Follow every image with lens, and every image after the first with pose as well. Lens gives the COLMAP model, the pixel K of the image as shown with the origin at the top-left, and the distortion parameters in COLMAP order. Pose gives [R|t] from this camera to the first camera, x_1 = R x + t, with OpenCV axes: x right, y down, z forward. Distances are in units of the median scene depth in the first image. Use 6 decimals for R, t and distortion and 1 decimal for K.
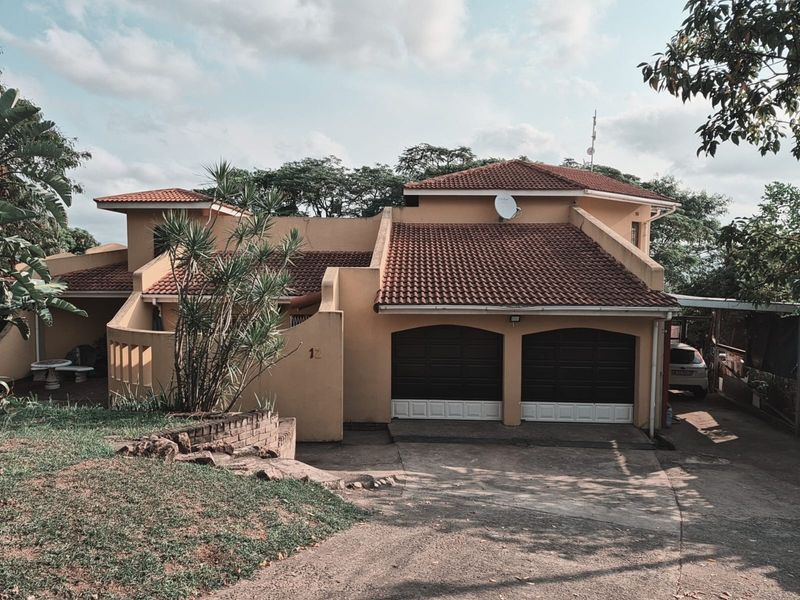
lens RADIAL K [[571.4, 0, 400.0], [0, 571.4, 300.0], [0, 0, 1]] dist [0.106102, -0.124596]
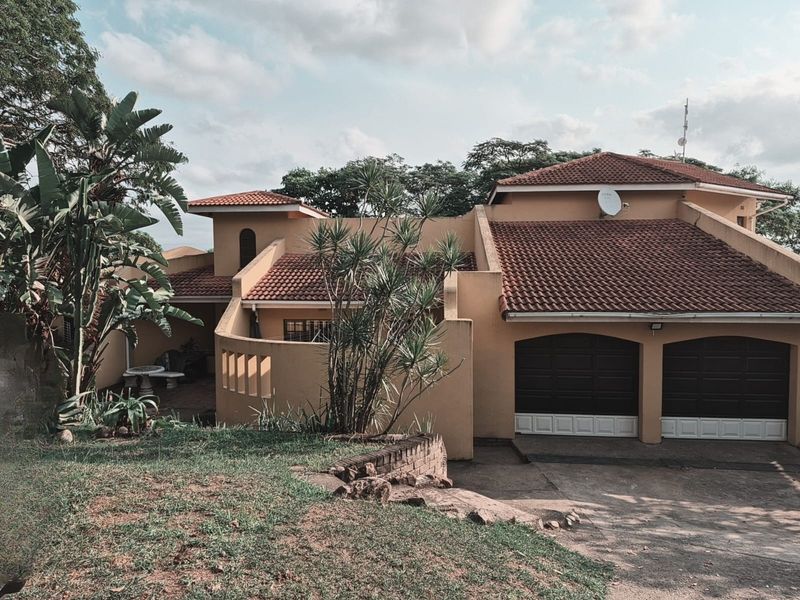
lens RADIAL K [[571.4, 0, 400.0], [0, 571.4, 300.0], [0, 0, 1]] dist [0.106102, -0.124596]
pose [[0.998196, -0.006692, -0.059669, -0.144898], [0.006994, 0.999964, 0.004850, -0.015787], [0.059635, -0.005258, 0.998206, 0.058436]]
